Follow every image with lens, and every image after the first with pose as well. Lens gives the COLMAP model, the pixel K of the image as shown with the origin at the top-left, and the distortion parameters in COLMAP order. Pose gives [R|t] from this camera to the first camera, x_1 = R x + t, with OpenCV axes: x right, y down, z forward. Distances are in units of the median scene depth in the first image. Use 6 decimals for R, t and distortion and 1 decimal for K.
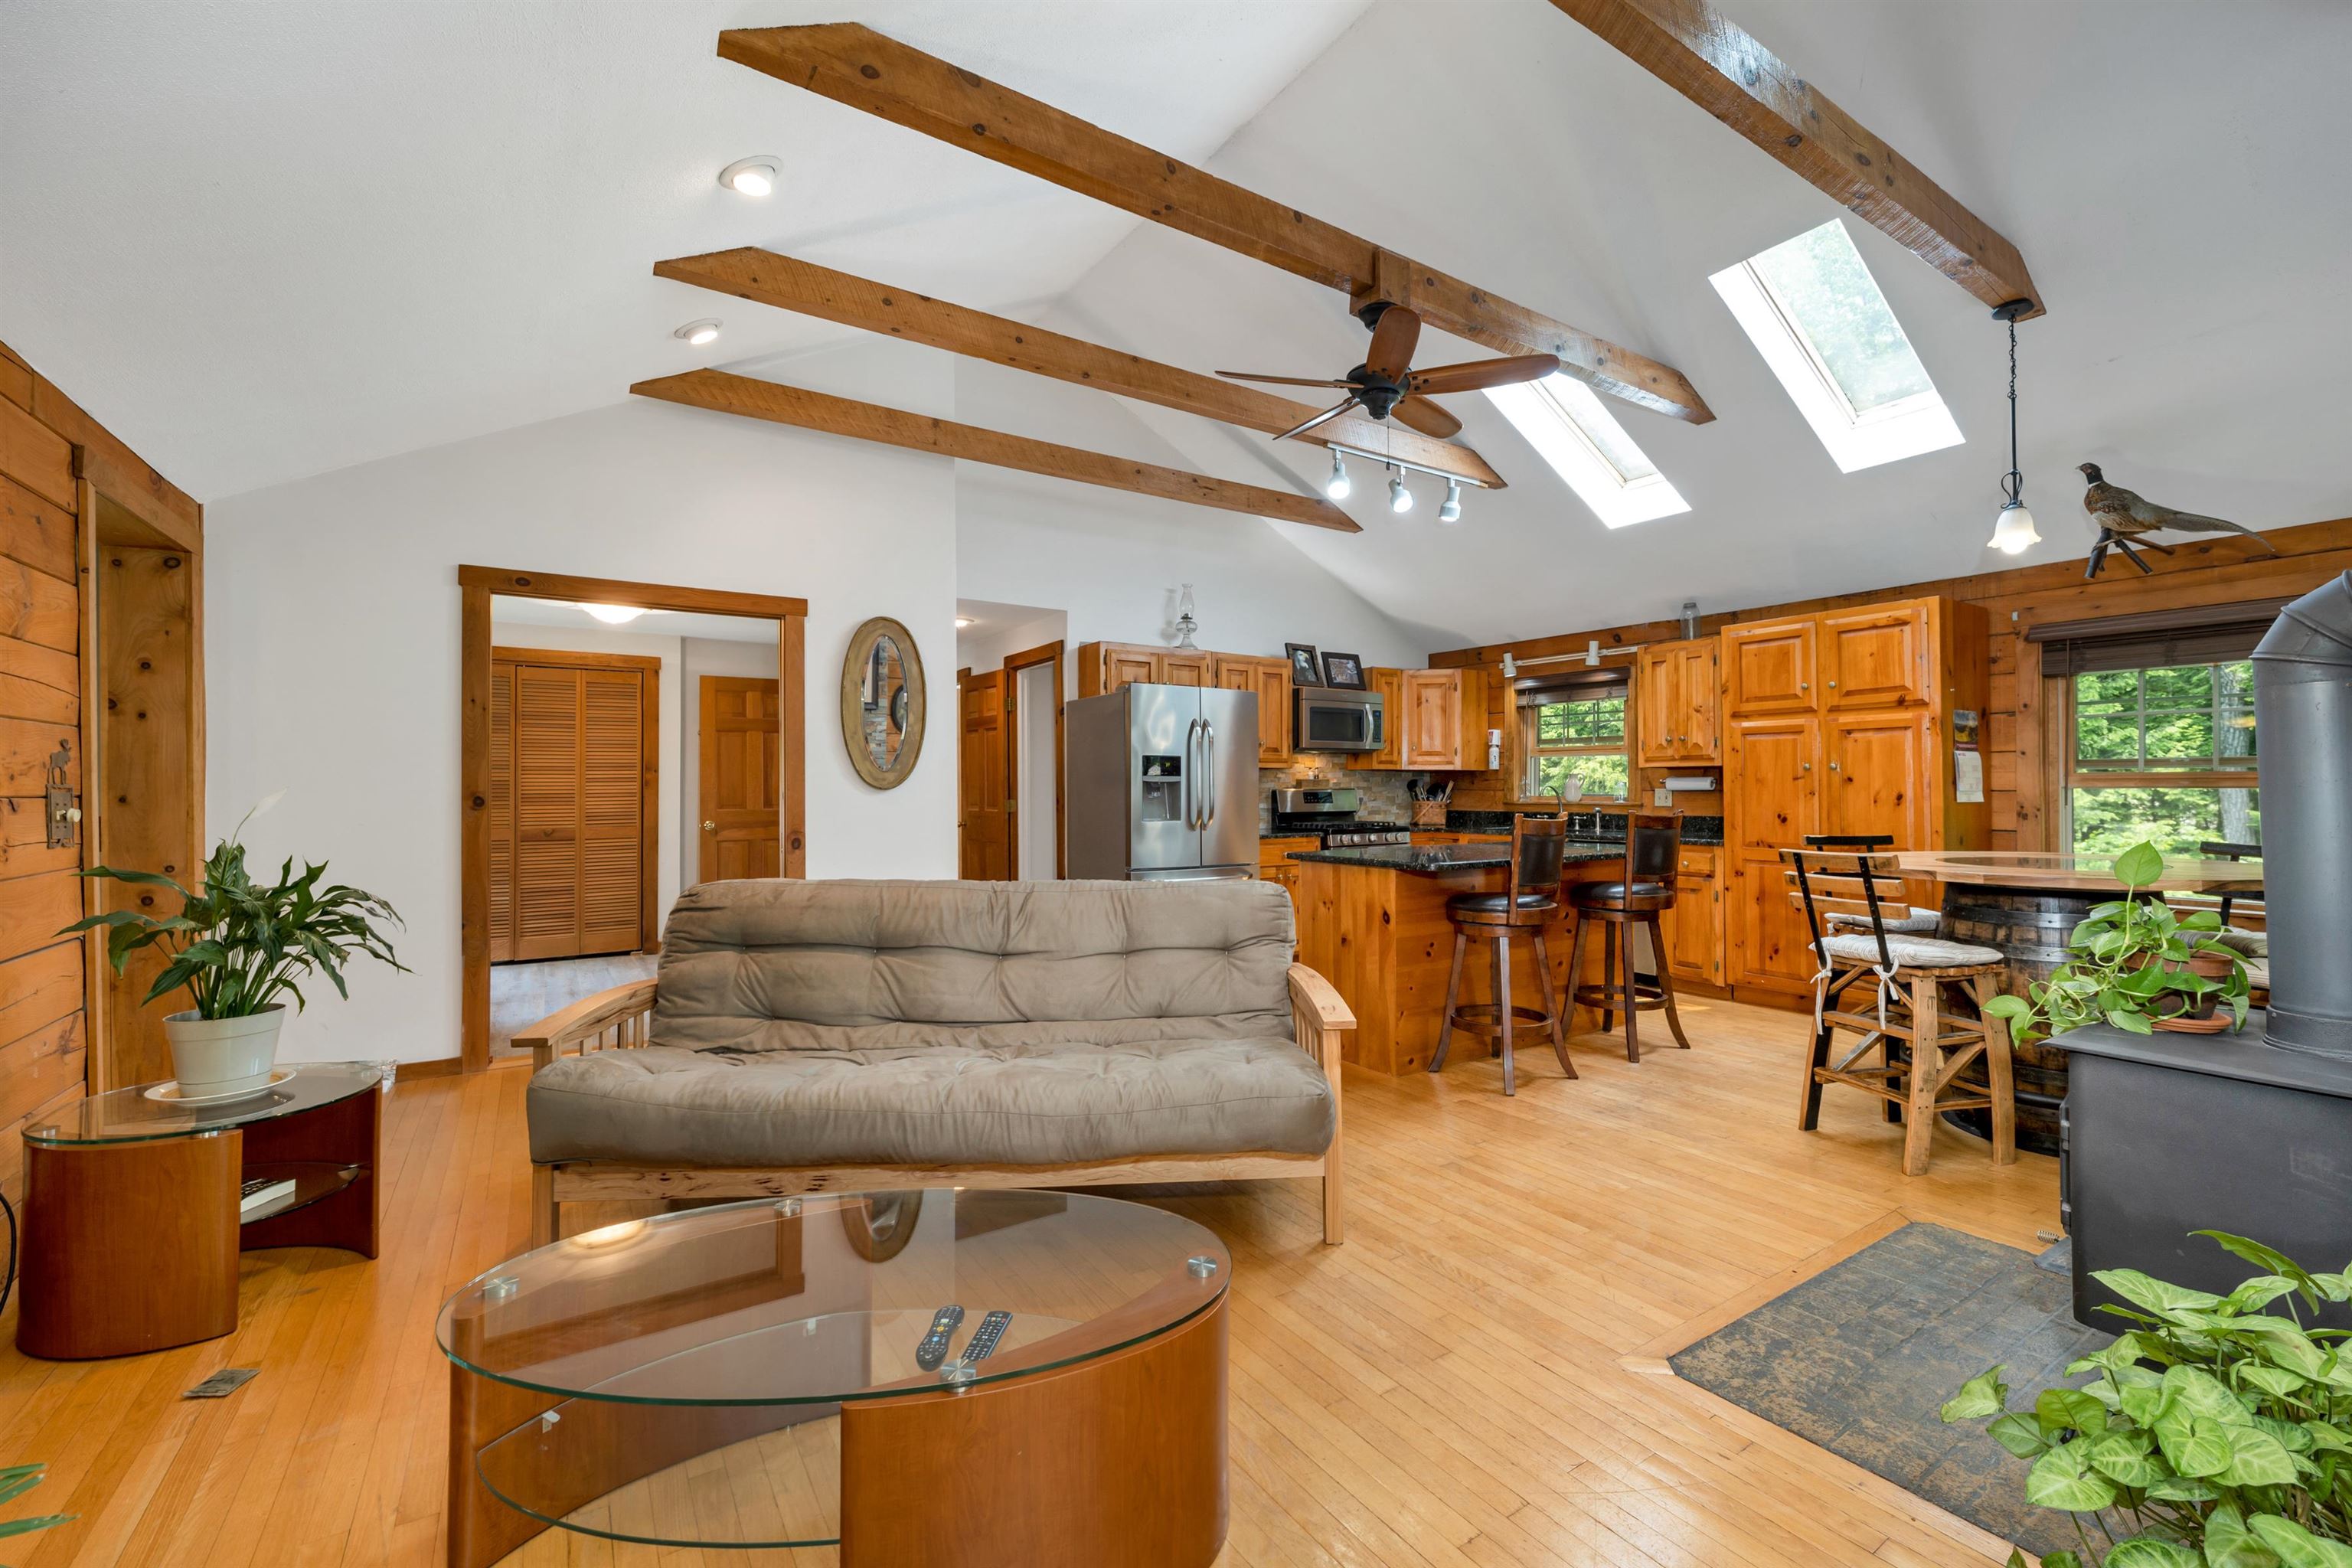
lens RADIAL K [[1001.6, 0, 1176.5], [0, 1001.6, 775.0], [0, 0, 1]] dist [0.008878, -0.002304]
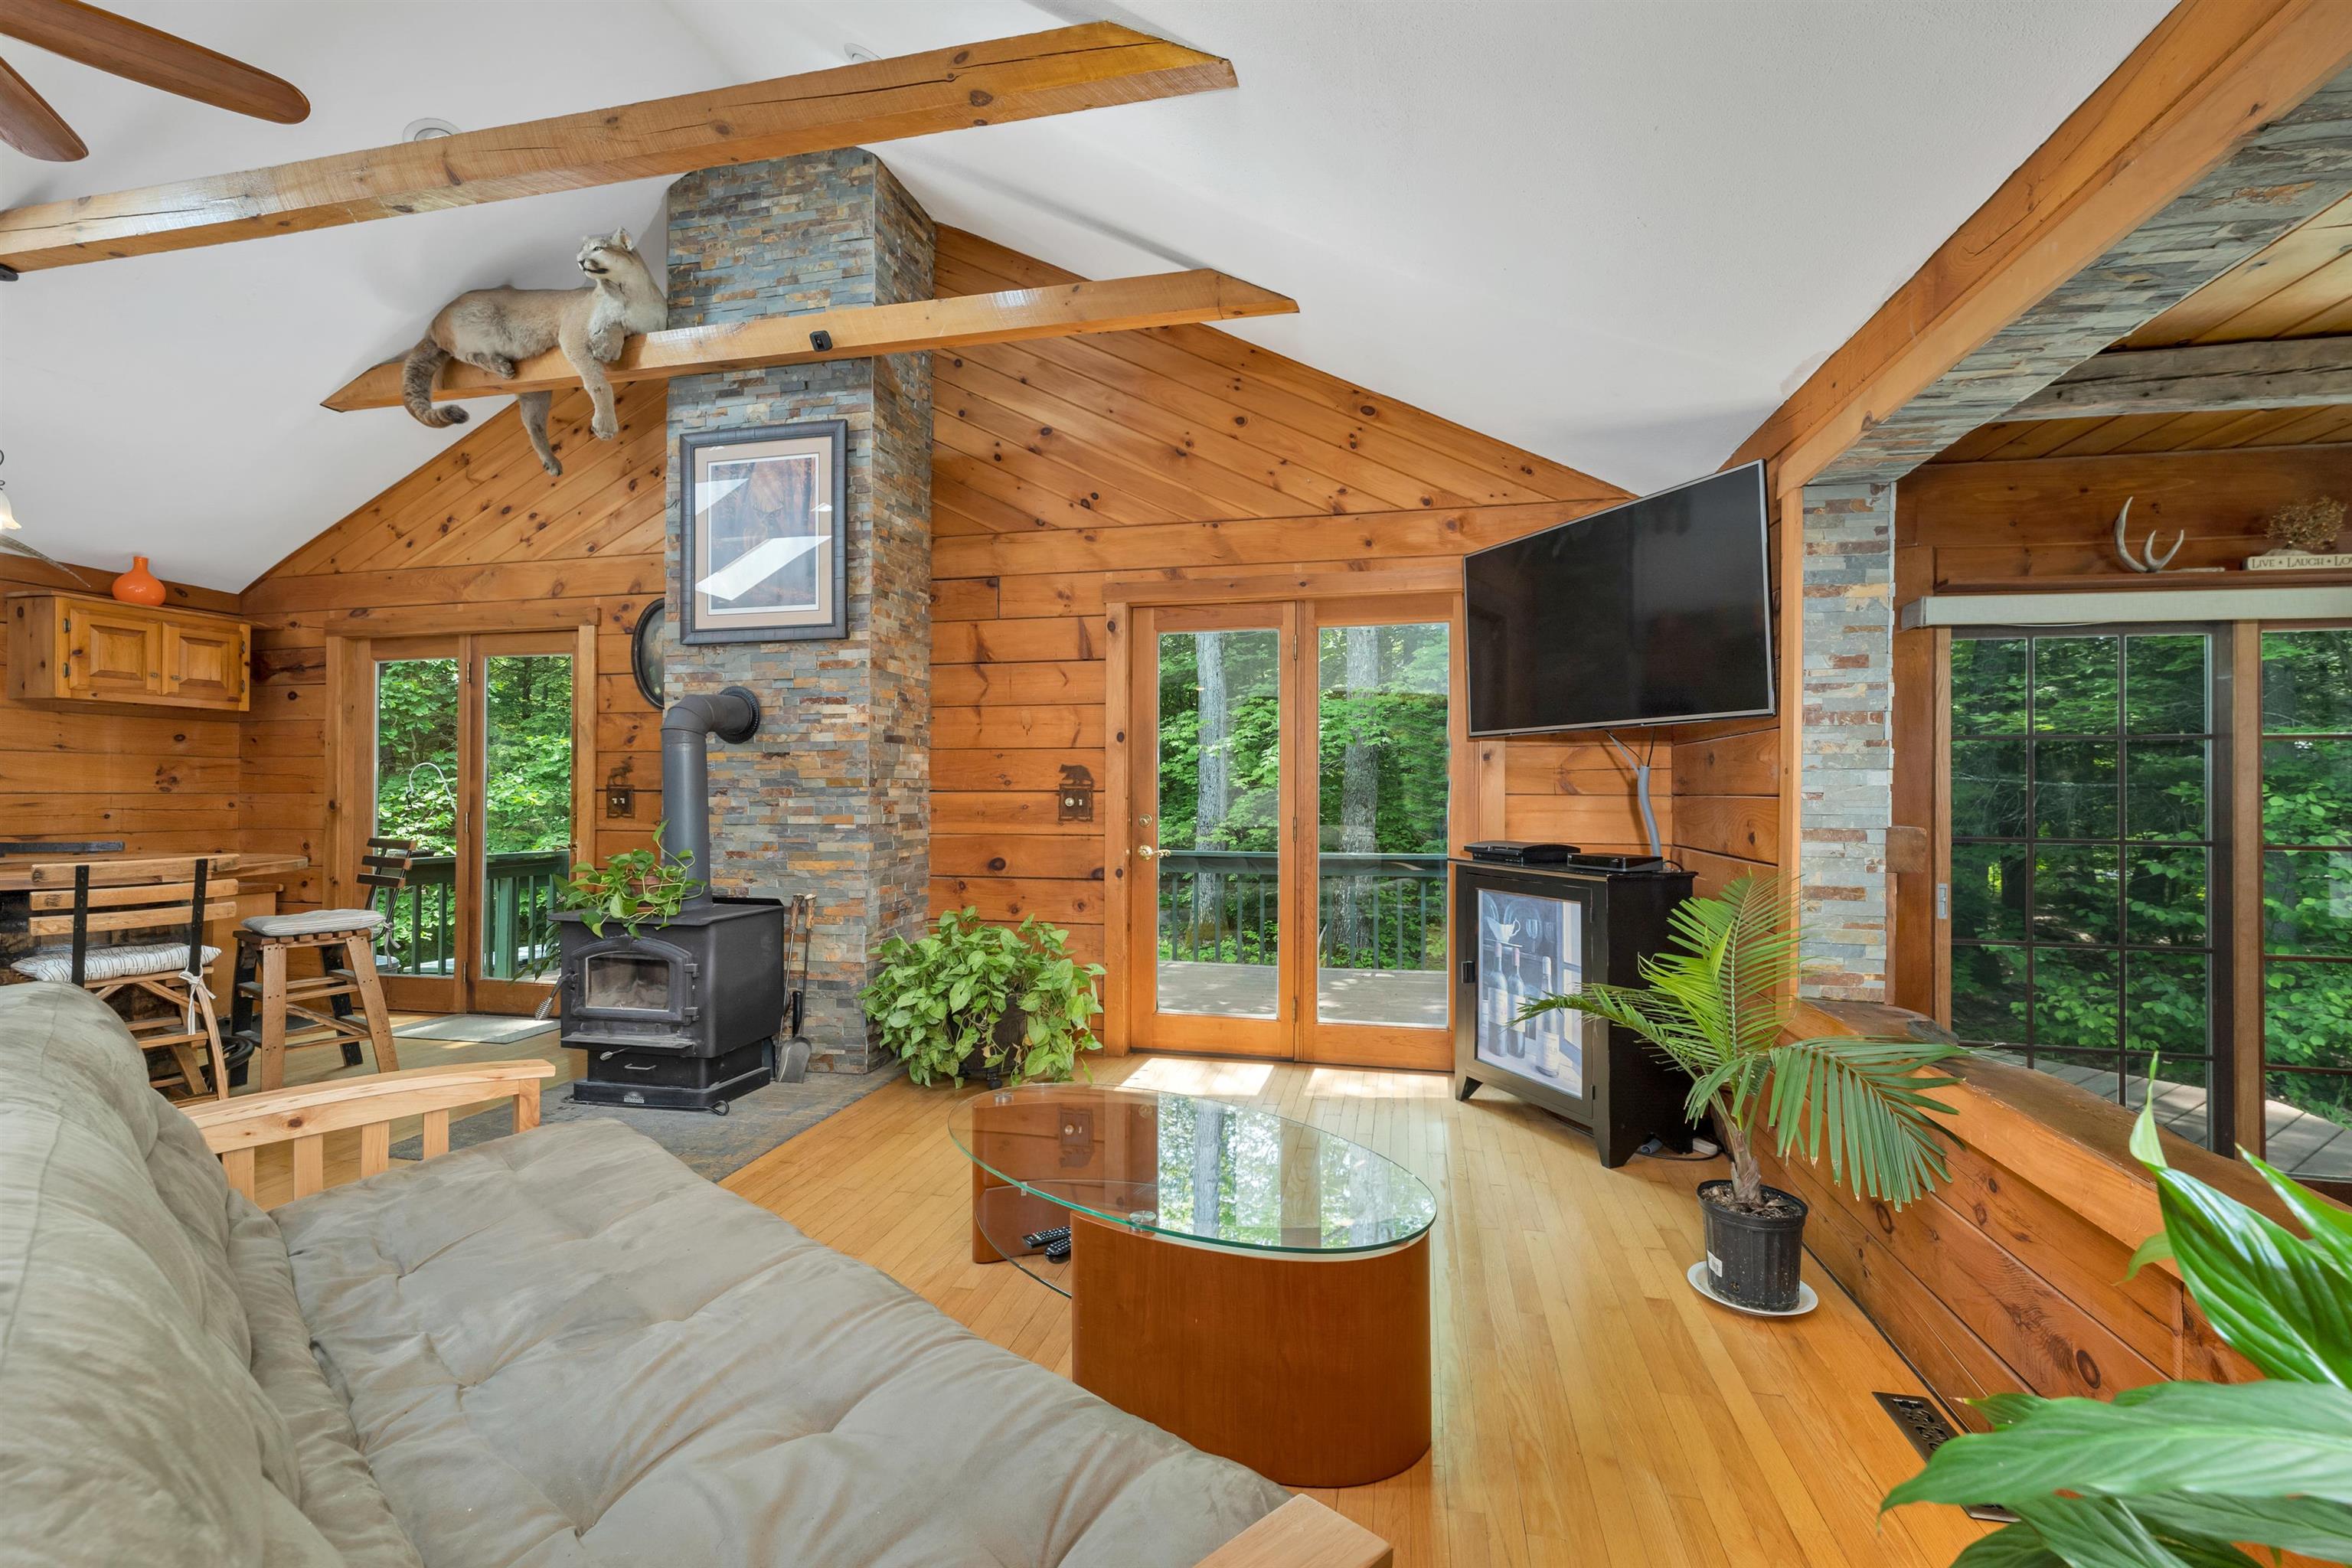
lens RADIAL K [[1001.6, 0, 1130.0], [0, 1001.6, 778.7], [0, 0, 1]] dist [0.008878, -0.002304]
pose [[-0.677120, 0.010724, 0.735795, -0.308912], [-0.010202, 0.999661, -0.023959, 0.008133], [-0.735802, -0.023730, -0.676781, 0.474130]]
